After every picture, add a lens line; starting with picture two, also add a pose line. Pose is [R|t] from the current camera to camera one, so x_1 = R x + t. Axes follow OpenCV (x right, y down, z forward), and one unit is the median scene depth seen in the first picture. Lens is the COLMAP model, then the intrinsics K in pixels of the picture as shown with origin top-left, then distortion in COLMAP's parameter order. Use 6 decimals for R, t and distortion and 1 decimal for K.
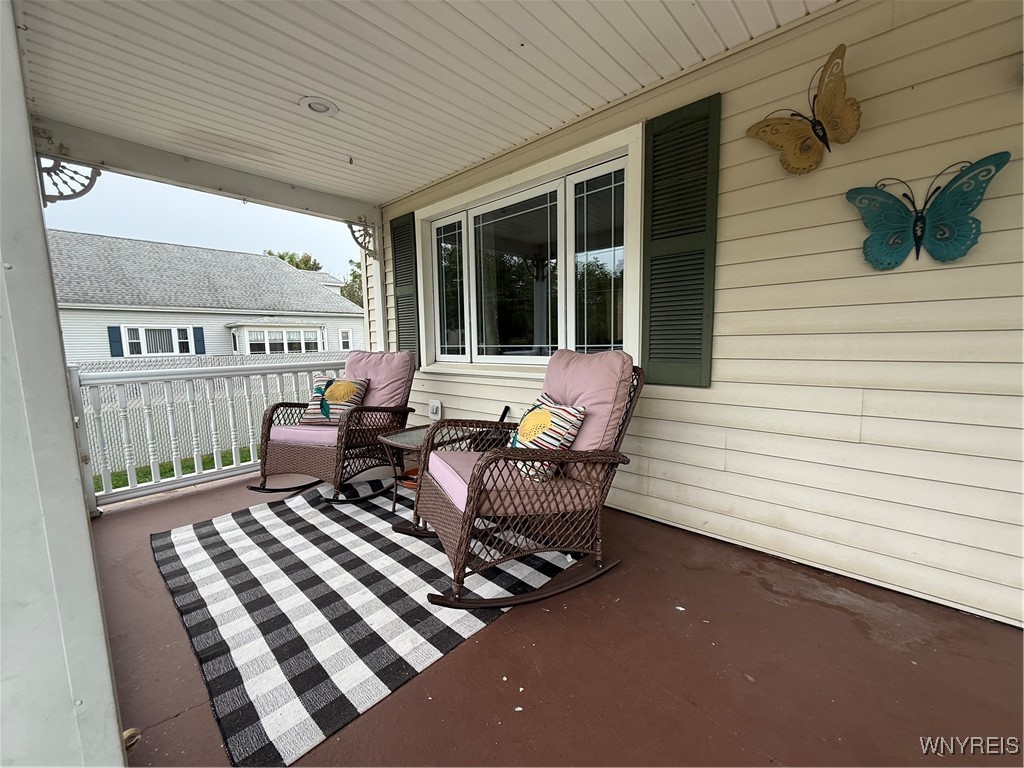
lens RADIAL K [[408.9, 0, 511.9], [0, 408.9, 383.8], [0, 0, 1]] dist [0.001523, -0.000187]
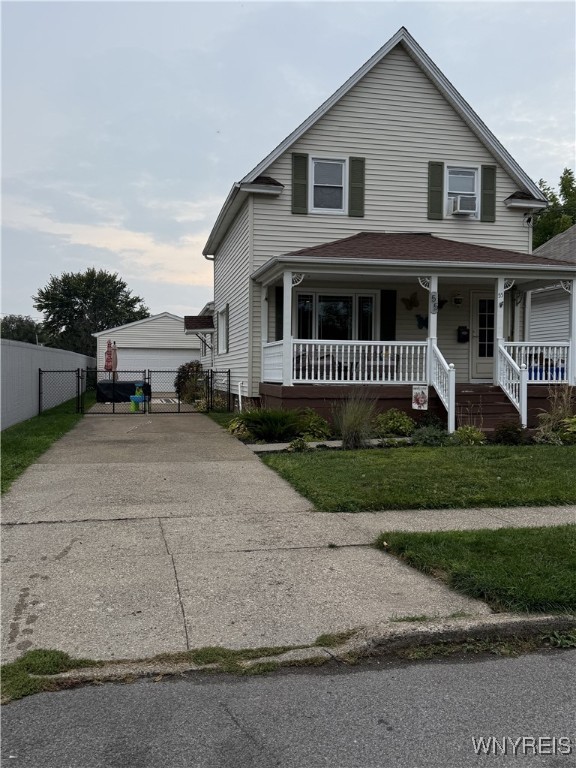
lens RADIAL K [[661.2, 0, 289.4], [0, 661.2, 390.9], [0, 0, 1]] dist [0.095816, -0.084259]
pose [[0.580907, -0.002964, 0.813965, -5.080583], [0.071404, 0.996324, -0.047331, 0.597268], [-0.810832, 0.085616, 0.578983, -1.878277]]
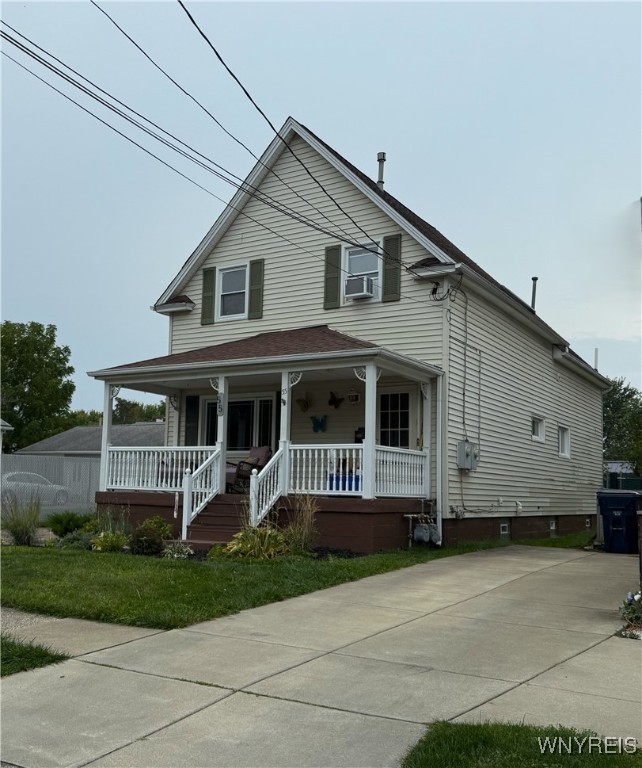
lens RADIAL K [[761.8, 0, 280.9], [0, 761.8, 411.6], [0, 0, 1]] dist [0.102144, 0.000000]
pose [[0.984237, 0.062885, 0.165295, -0.728138], [-0.027621, 0.977837, -0.207538, 0.936447], [-0.174683, 0.199701, 0.964160, -5.221975]]
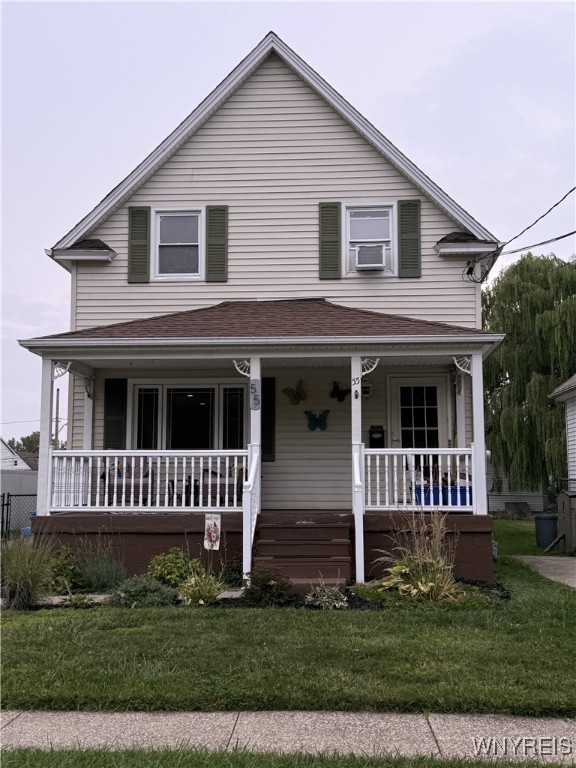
lens RADIAL K [[905.5, 0, 290.5], [0, 905.5, 379.0], [0, 0, 1]] dist [0.127258, 0.000000]
pose [[0.778092, 0.096505, 0.620693, -3.172500], [0.053596, 0.974325, -0.218675, 0.764650], [-0.625860, 0.203416, 0.752942, -3.722467]]
